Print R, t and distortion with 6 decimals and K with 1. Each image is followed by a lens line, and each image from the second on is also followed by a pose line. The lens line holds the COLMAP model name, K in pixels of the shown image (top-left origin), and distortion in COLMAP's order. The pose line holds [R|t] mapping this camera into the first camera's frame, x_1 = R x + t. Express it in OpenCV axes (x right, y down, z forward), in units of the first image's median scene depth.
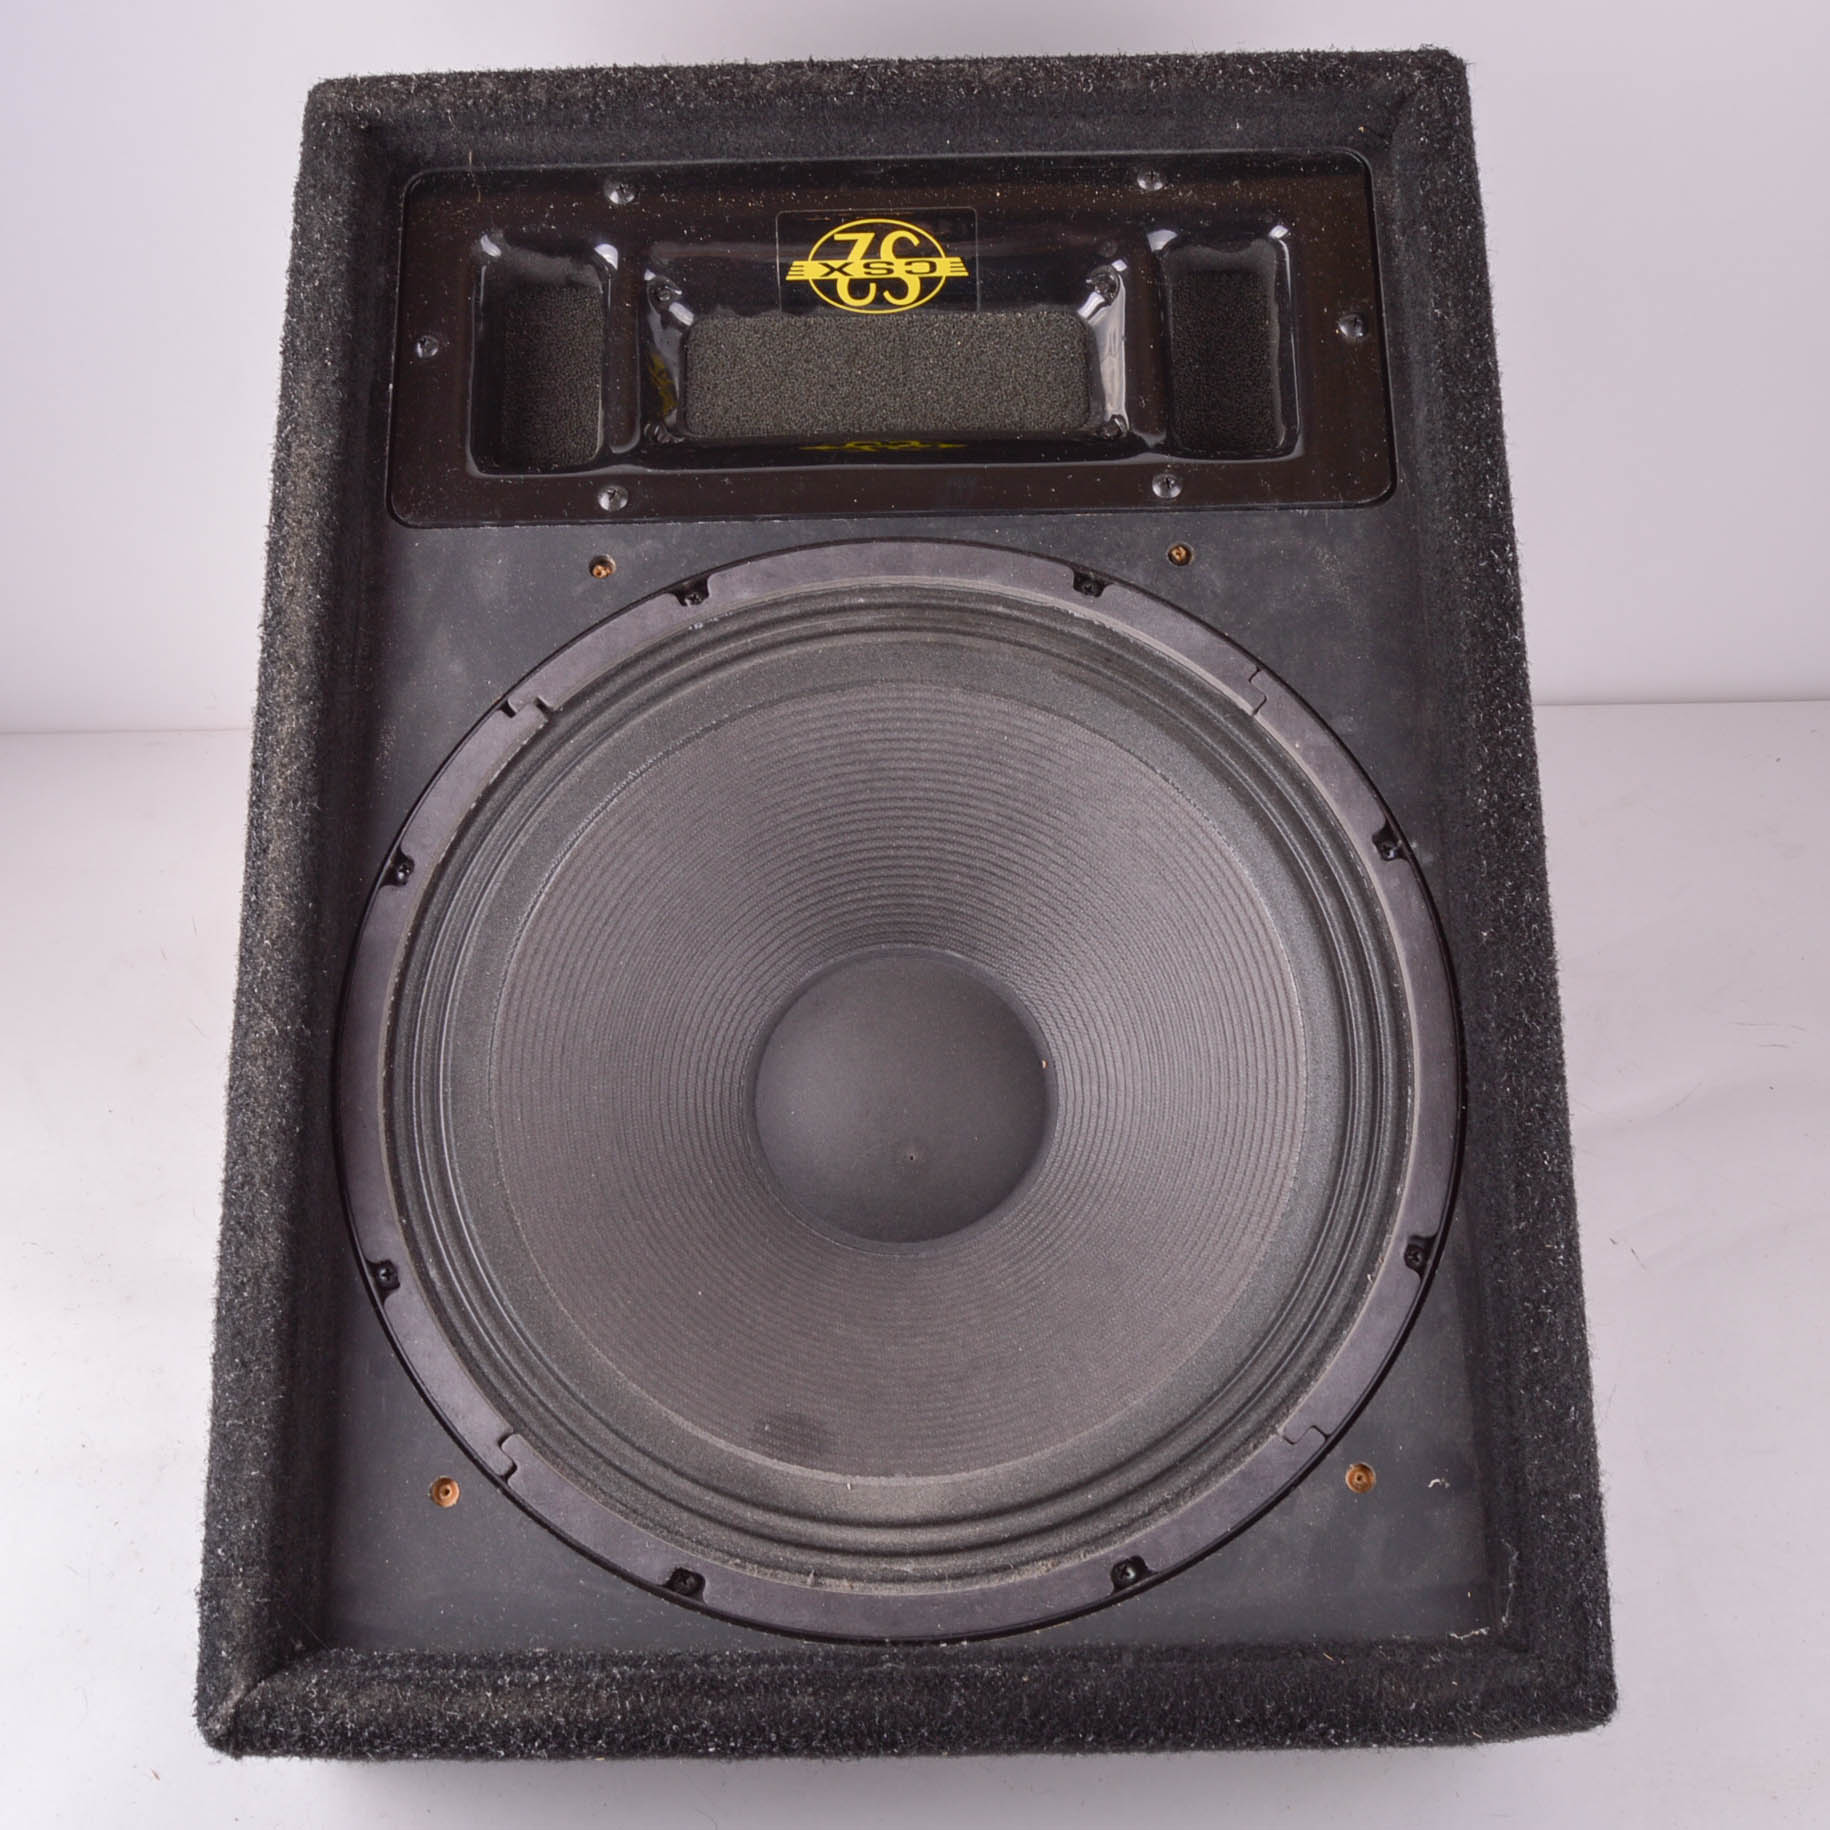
lens RADIAL K [[2254.6, 0, 884.5], [0, 2254.6, 915.0], [0, 0, 1]] dist [-0.040931, -0.031541]
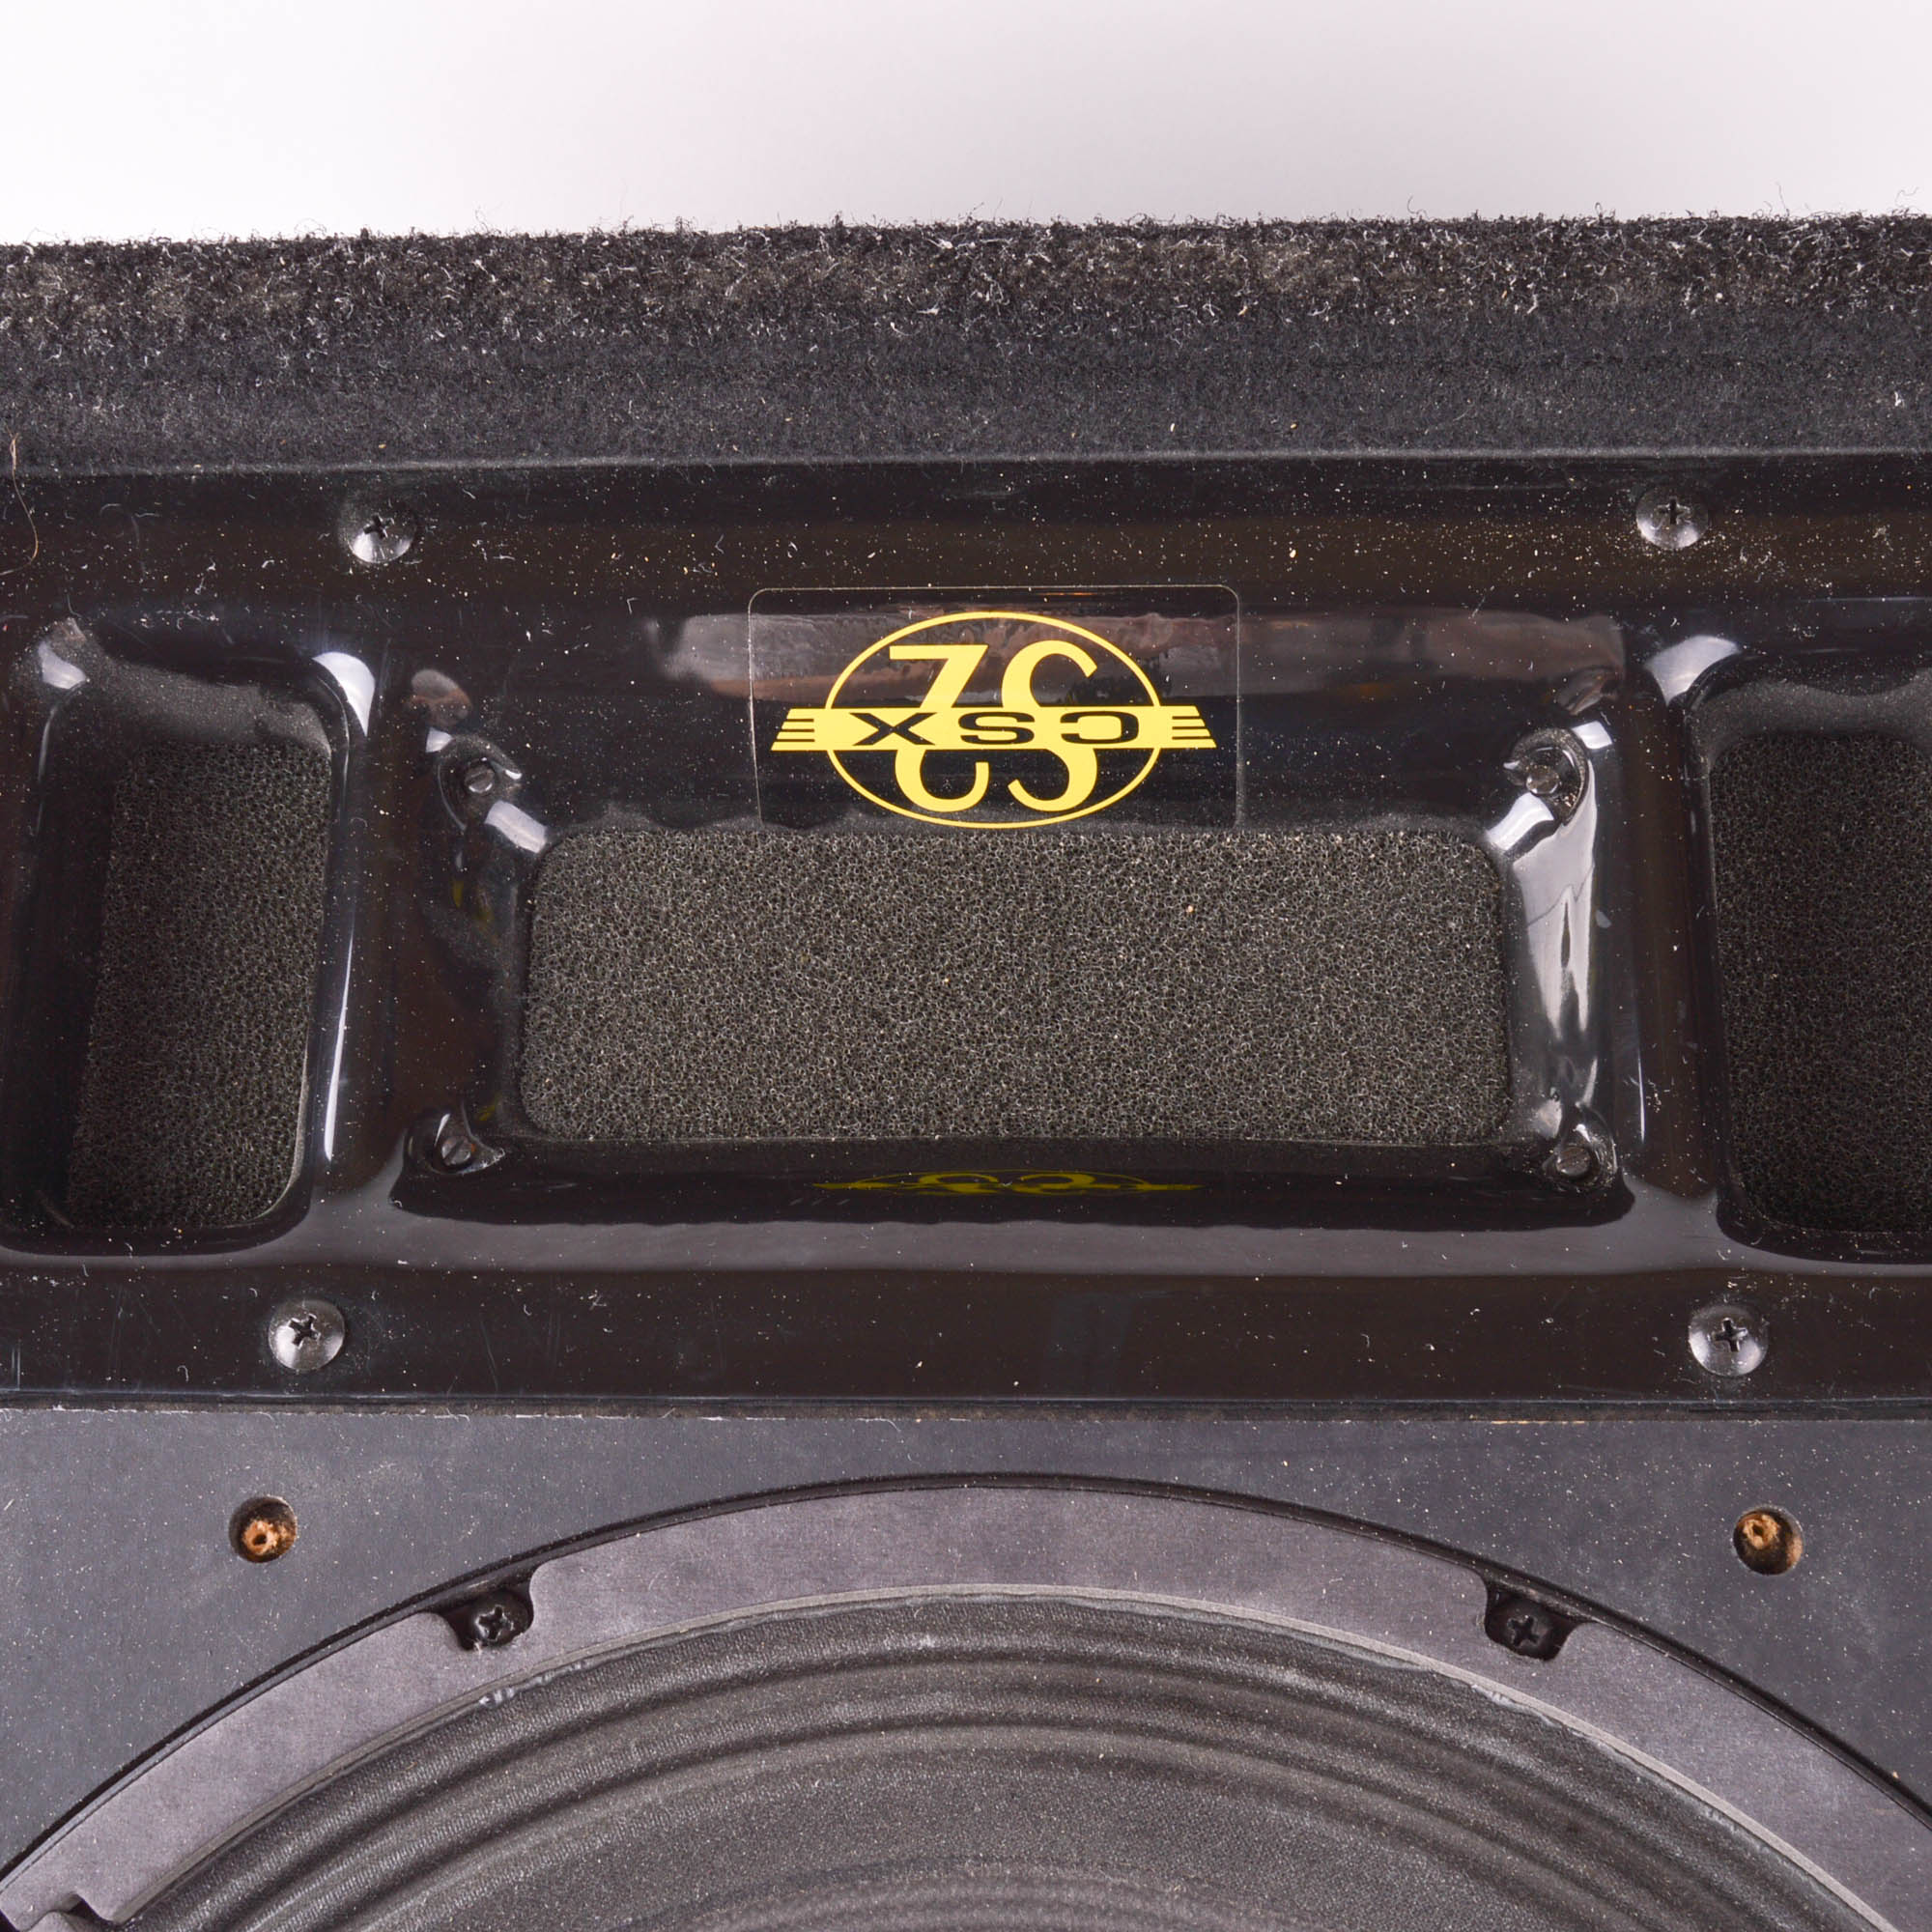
lens RADIAL K [[2699.9, 0, 966.0], [0, 2699.9, 966.0], [0, 0, 1]] dist [-0.046140, 0.009924]
pose [[0.999224, 0.017398, -0.035340, 0.010062], [-0.018934, 0.998870, -0.043594, -0.226576], [0.034541, 0.044229, 0.998424, 0.519110]]
